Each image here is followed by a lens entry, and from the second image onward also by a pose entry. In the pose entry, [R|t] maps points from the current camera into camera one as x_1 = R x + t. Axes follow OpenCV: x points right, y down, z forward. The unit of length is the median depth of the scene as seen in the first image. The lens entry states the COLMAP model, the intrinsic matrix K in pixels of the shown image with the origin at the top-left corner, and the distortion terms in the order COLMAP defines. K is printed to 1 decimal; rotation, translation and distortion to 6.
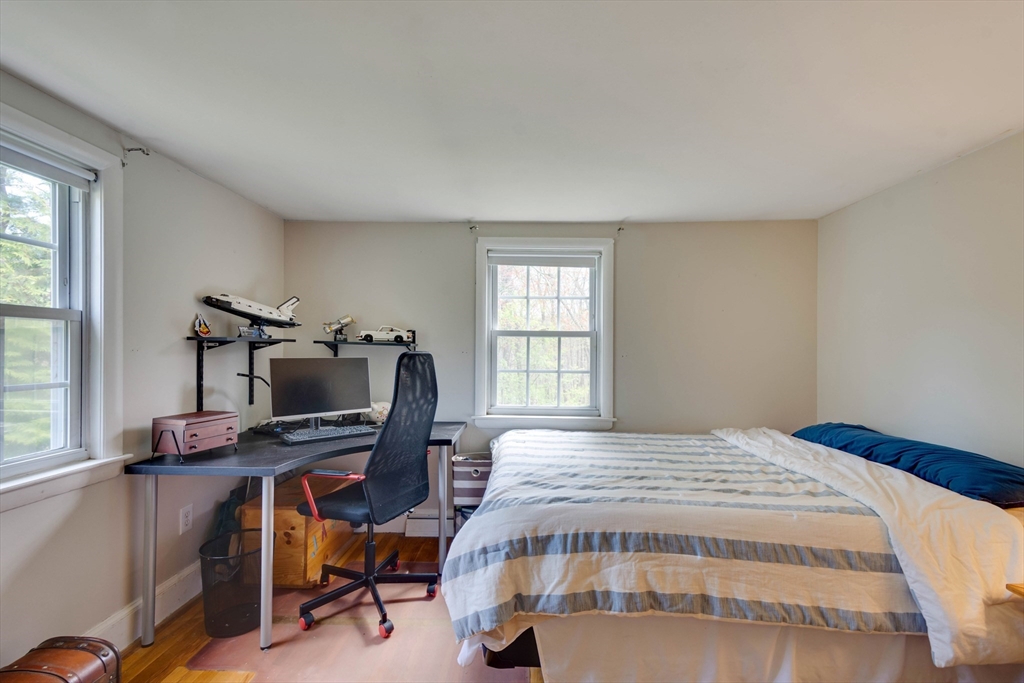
lens RADIAL K [[451.0, 0, 495.1], [0, 451.0, 338.2], [0, 0, 1]] dist [0.018010, -0.001678]
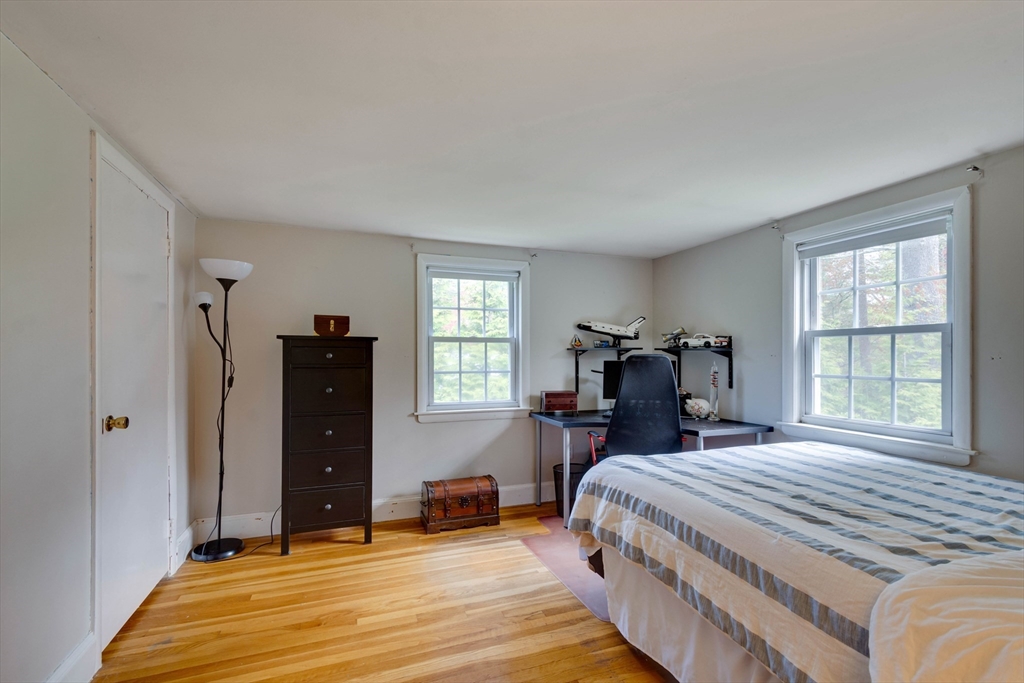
lens RADIAL K [[451.0, 0, 517.9], [0, 451.0, 336.7], [0, 0, 1]] dist [0.018010, -0.001678]
pose [[0.380432, -0.052378, -0.923324, 0.900552], [0.030361, 0.998564, -0.044137, 0.024454], [0.924310, -0.011242, 0.381476, 0.162394]]
